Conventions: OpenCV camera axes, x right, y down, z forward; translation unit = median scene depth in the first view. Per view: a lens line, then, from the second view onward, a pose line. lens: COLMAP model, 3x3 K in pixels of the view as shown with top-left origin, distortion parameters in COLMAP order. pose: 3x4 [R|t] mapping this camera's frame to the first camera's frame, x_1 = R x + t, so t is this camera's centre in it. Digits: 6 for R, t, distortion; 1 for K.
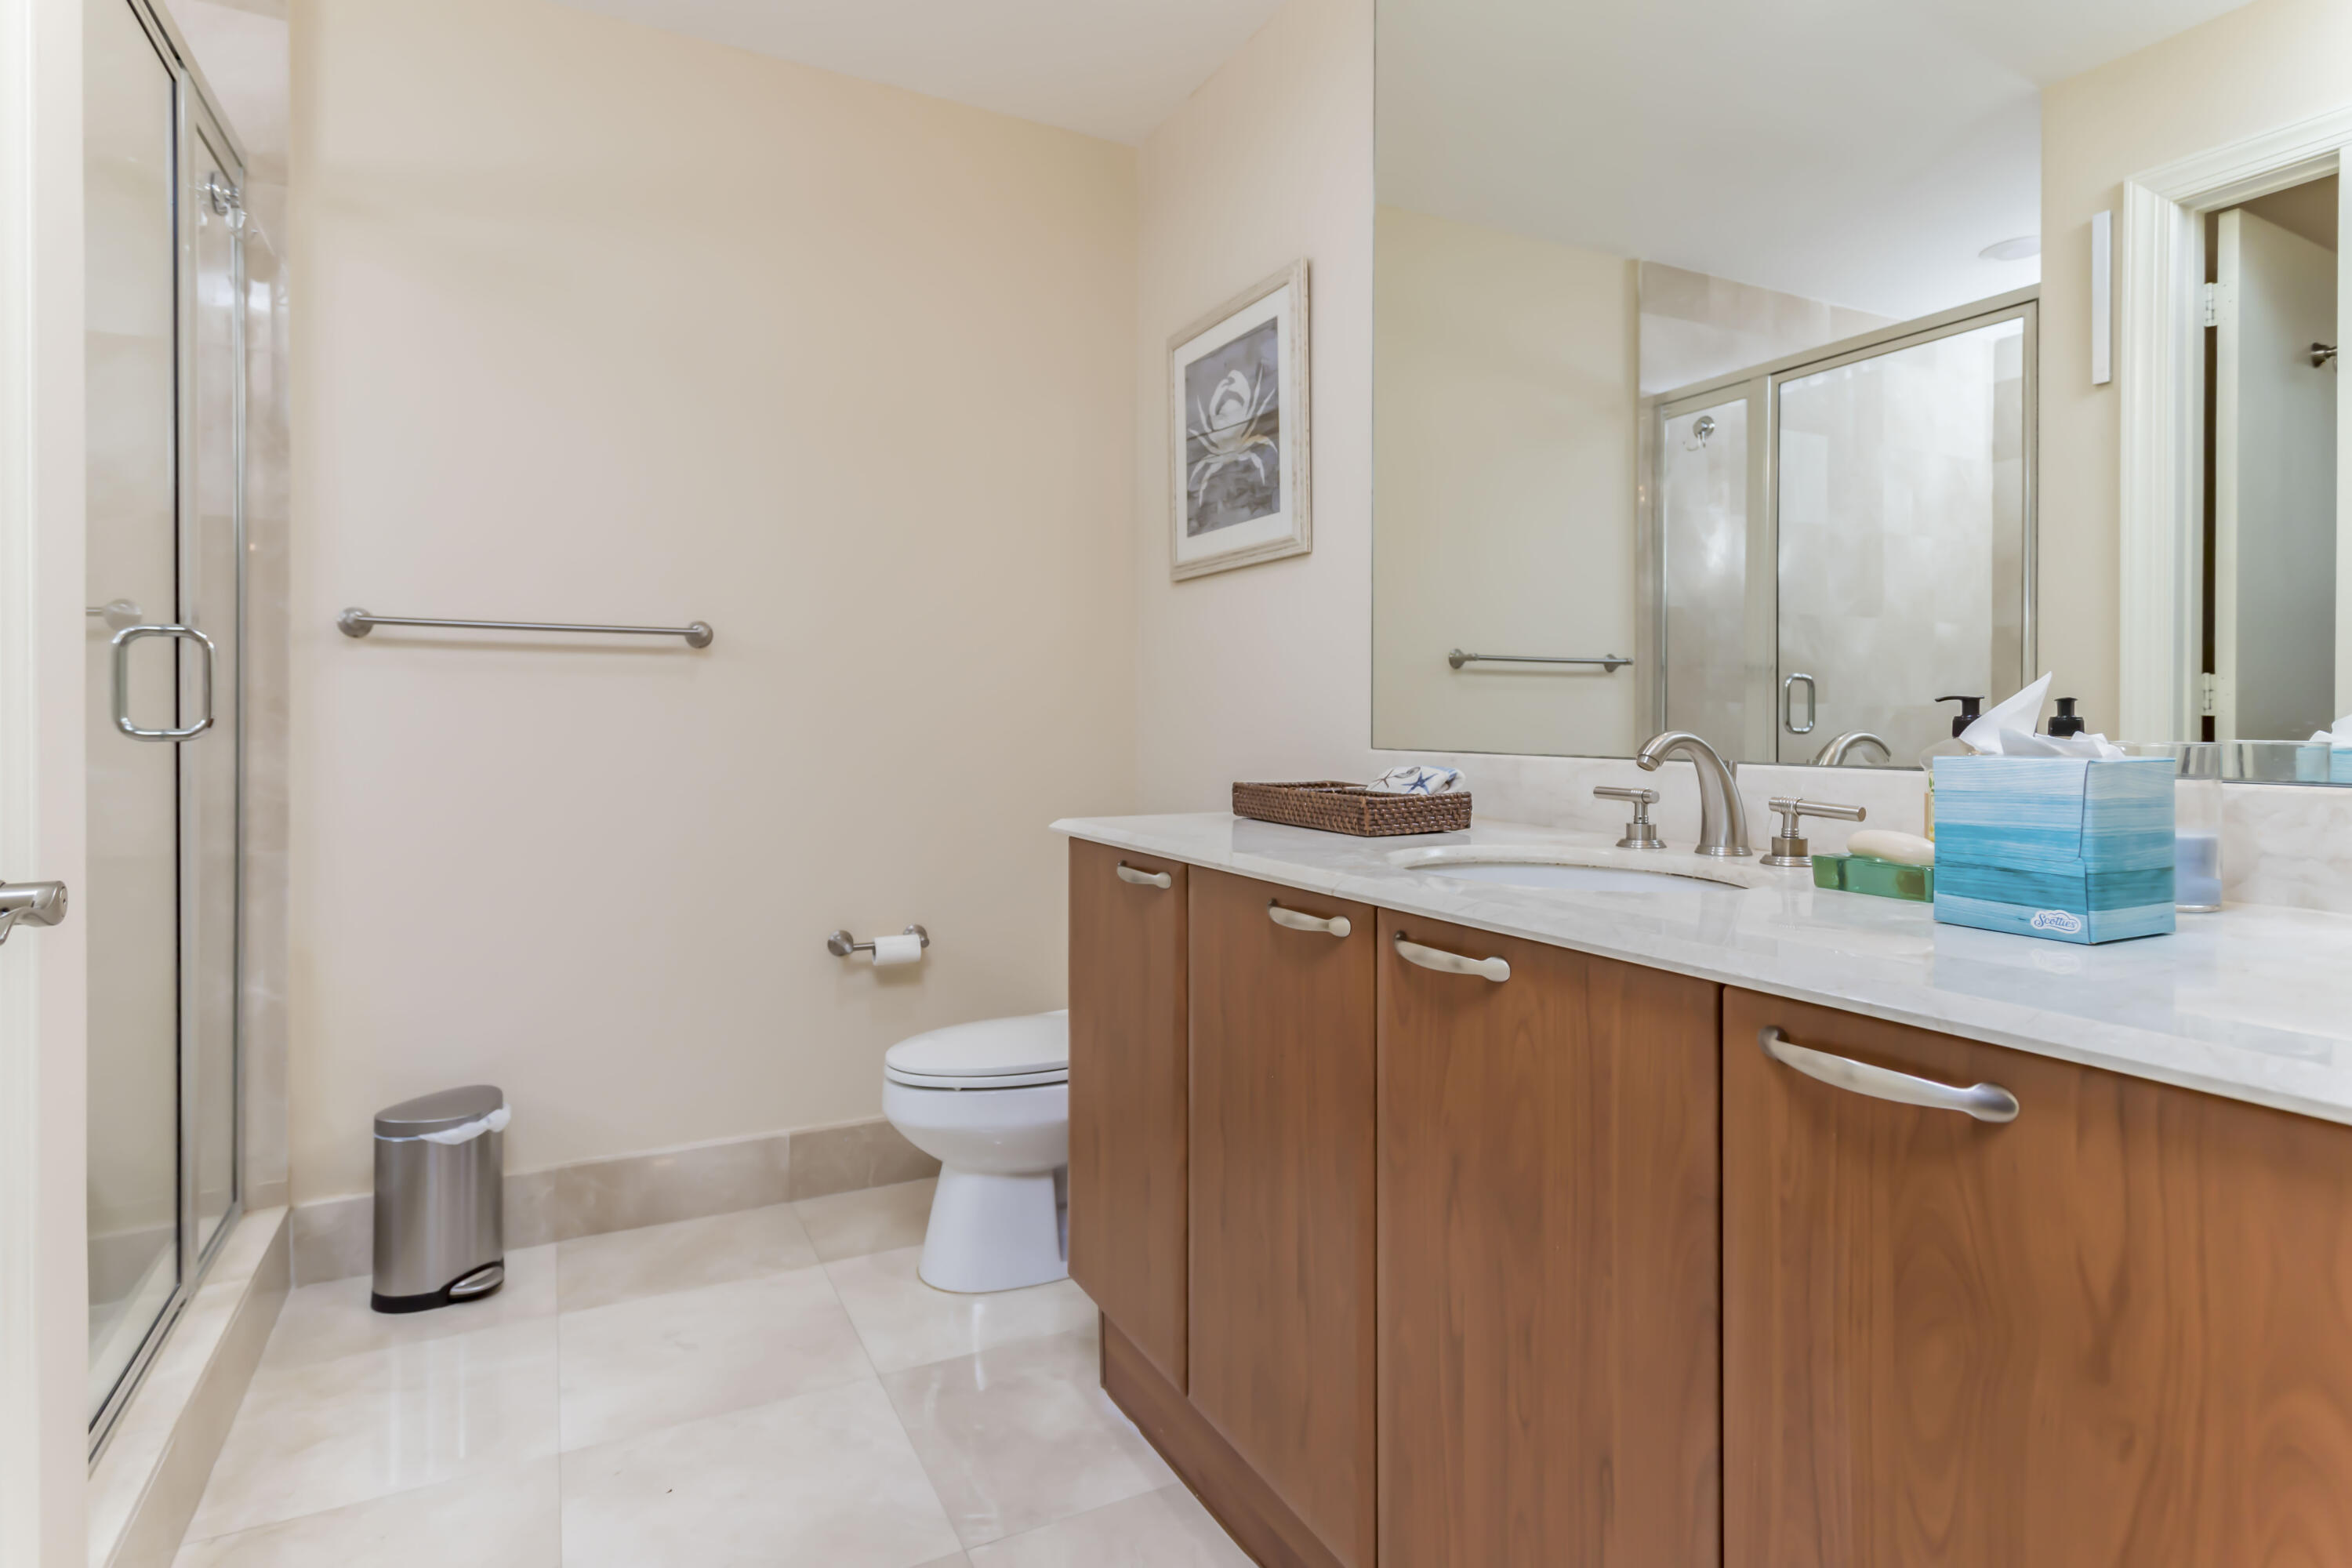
lens RADIAL K [[1218.8, 0, 1174.8], [0, 1218.8, 728.7], [0, 0, 1]] dist [0.001645, 0.000912]
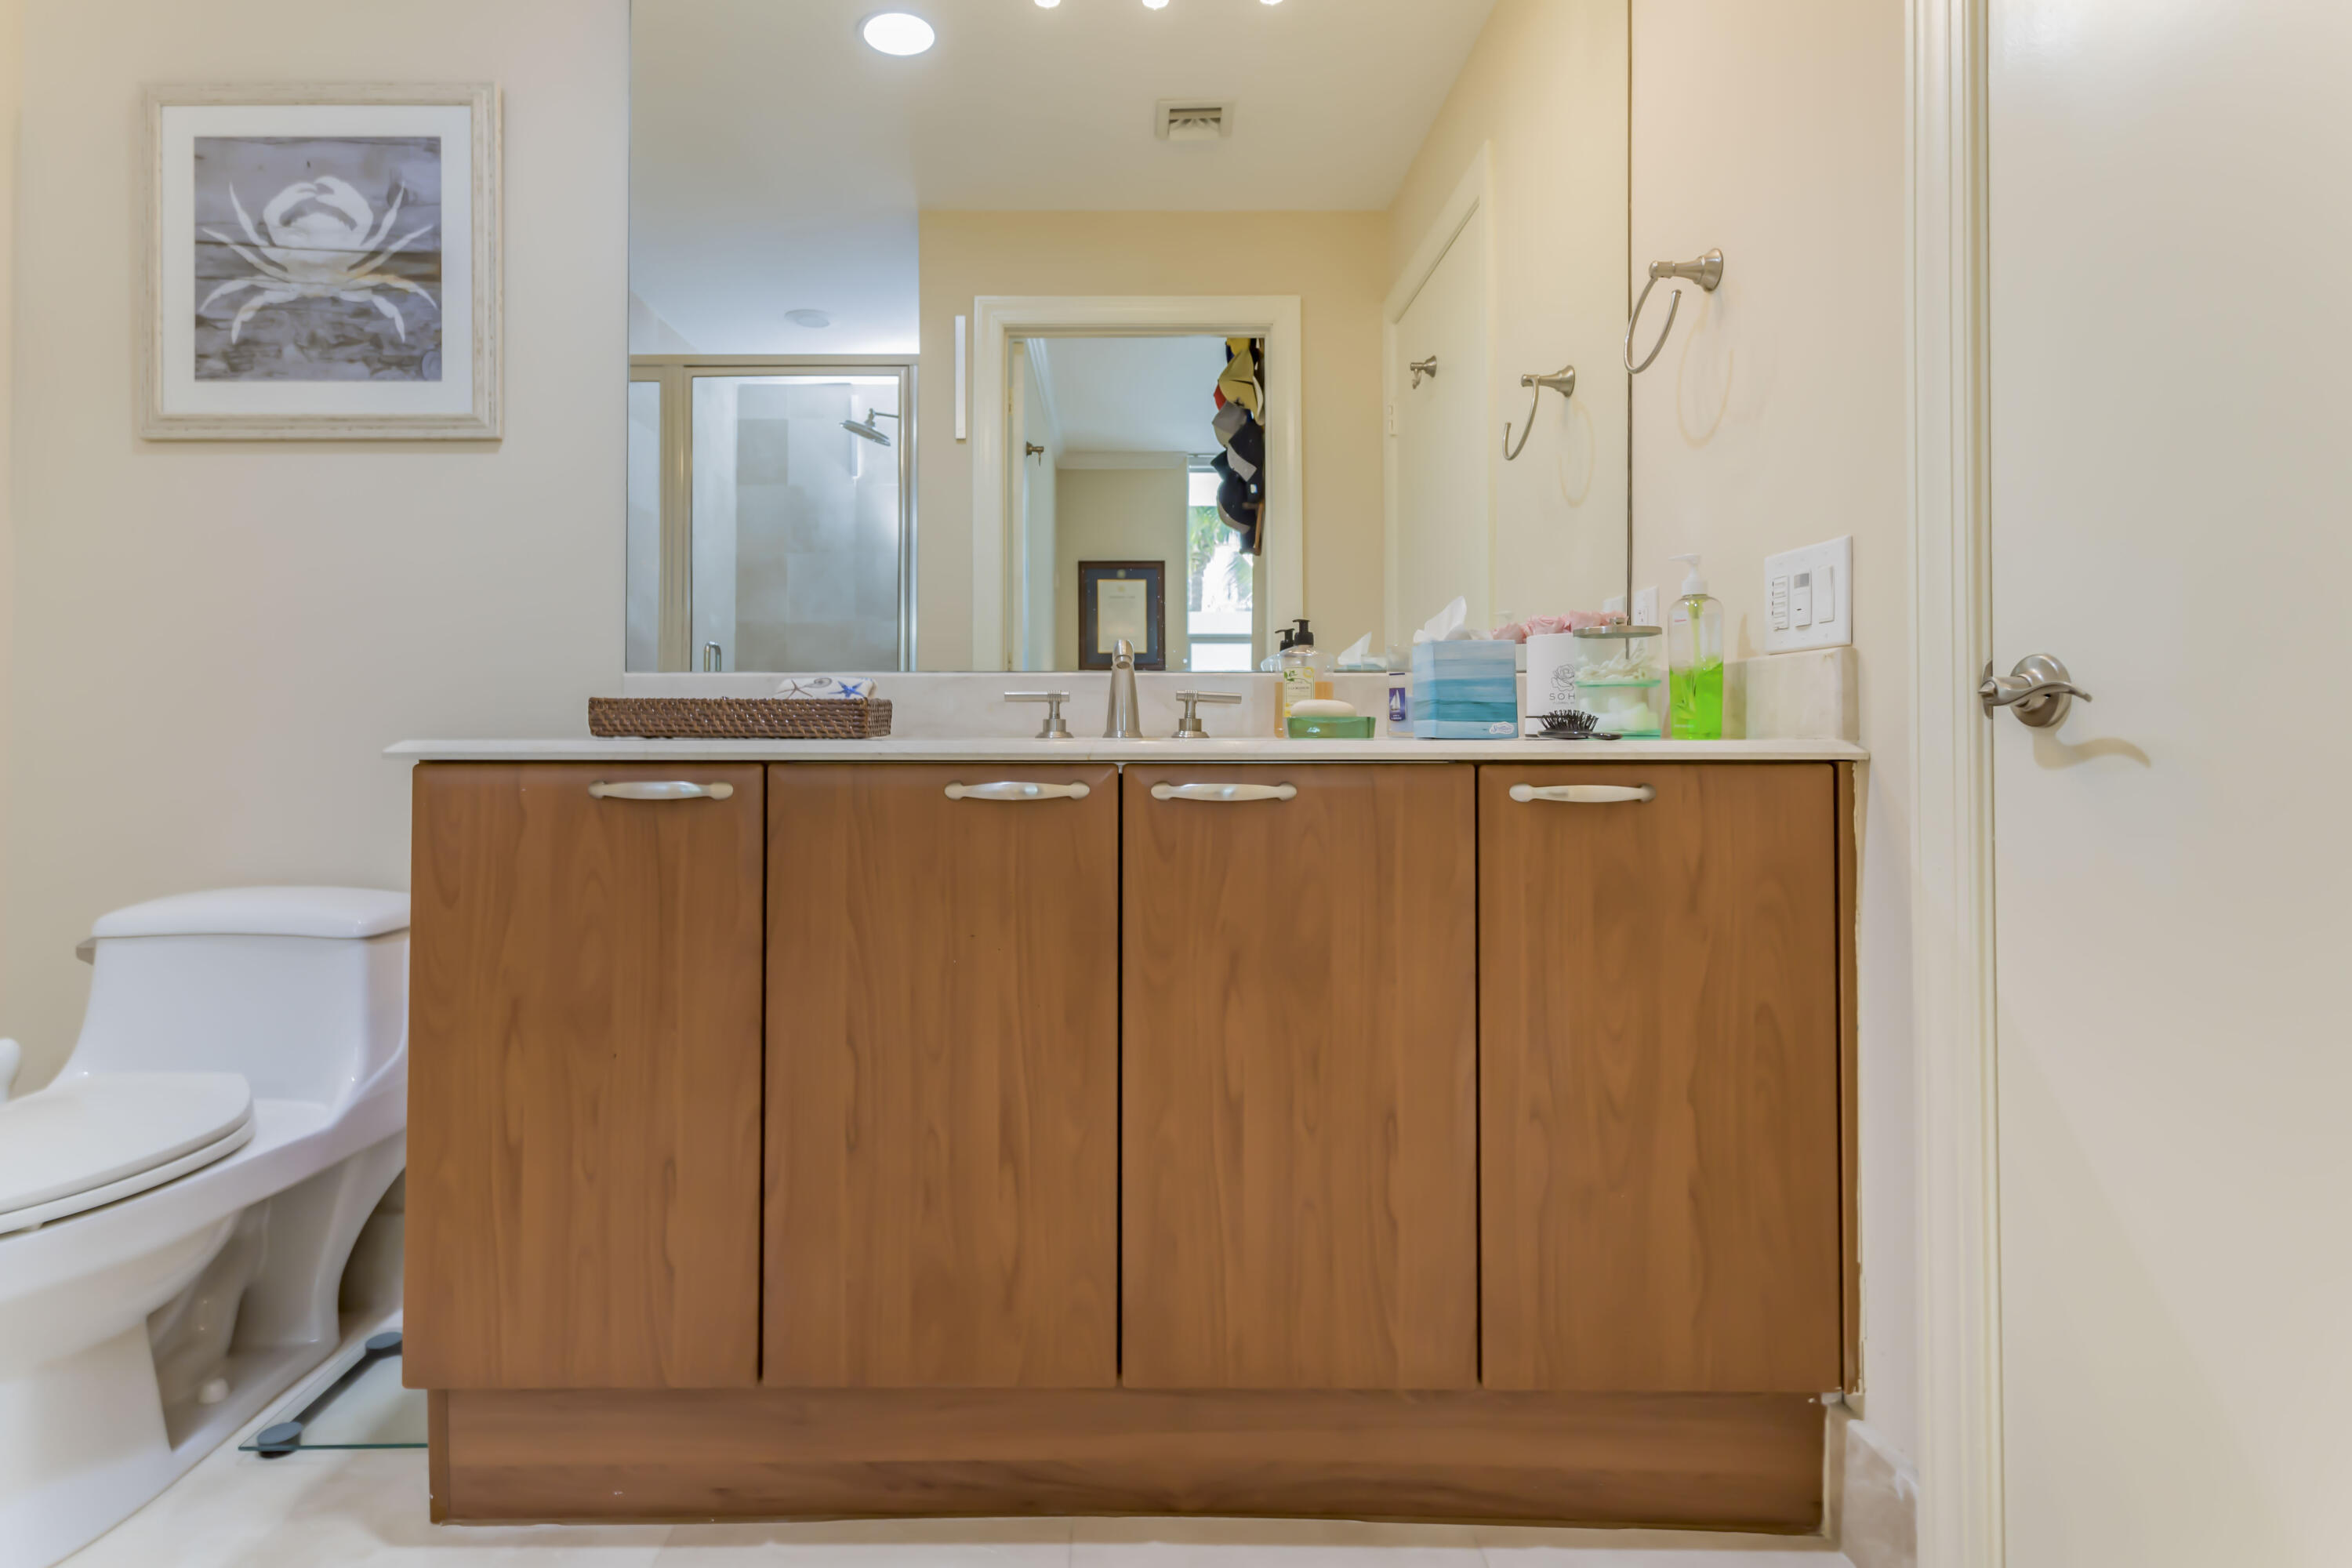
lens RADIAL K [[1172.7, 0, 1170.4], [0, 1172.7, 709.2], [0, 0, 1]] dist [0.002126, 0.000434]
pose [[0.461146, 0.008493, 0.887284, -0.364636], [0.008240, 0.999870, -0.013853, 0.050997], [-0.887286, 0.013700, 0.461016, 0.214798]]
